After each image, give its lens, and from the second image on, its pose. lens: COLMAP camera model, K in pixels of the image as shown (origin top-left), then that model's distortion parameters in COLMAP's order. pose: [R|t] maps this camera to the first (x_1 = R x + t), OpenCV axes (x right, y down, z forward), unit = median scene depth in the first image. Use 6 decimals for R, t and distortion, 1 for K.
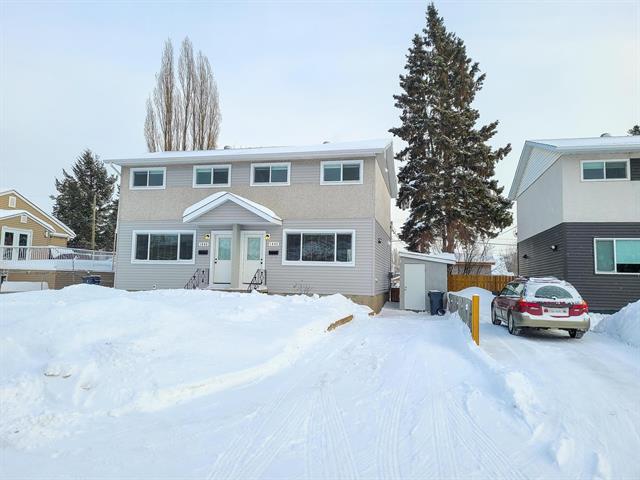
lens RADIAL K [[492.7, 0, 320.0], [0, 492.7, 240.0], [0, 0, 1]] dist [0.041911, -0.006492]
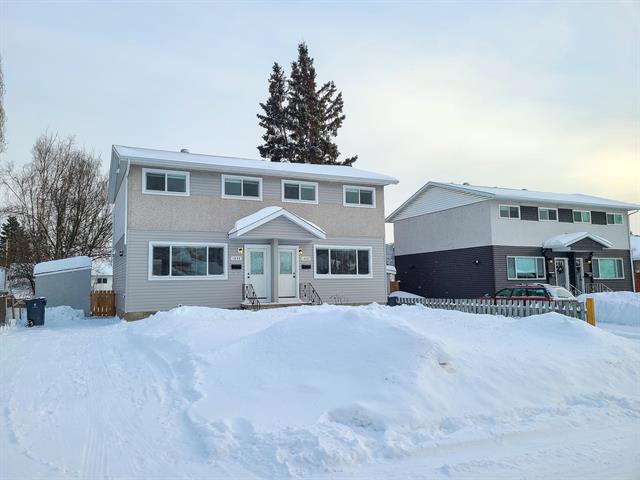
lens RADIAL K [[492.7, 0, 320.0], [0, 492.7, 240.0], [0, 0, 1]] dist [0.041911, -0.006492]
pose [[0.776818, 0.028972, 0.629058, -0.696941], [-0.012813, 0.999461, -0.030208, 0.000031], [-0.629594, 0.015406, 0.776771, 0.155554]]
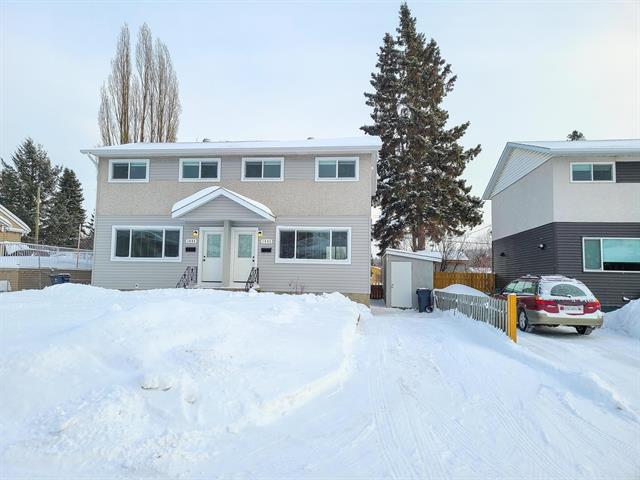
lens RADIAL K [[492.7, 0, 320.0], [0, 492.7, 240.0], [0, 0, 1]] dist [0.041911, -0.006492]
pose [[0.993862, 0.005842, 0.110474, -0.091652], [-0.006638, 0.999955, 0.006840, -0.001474], [-0.110429, -0.007531, 0.993855, 0.021435]]
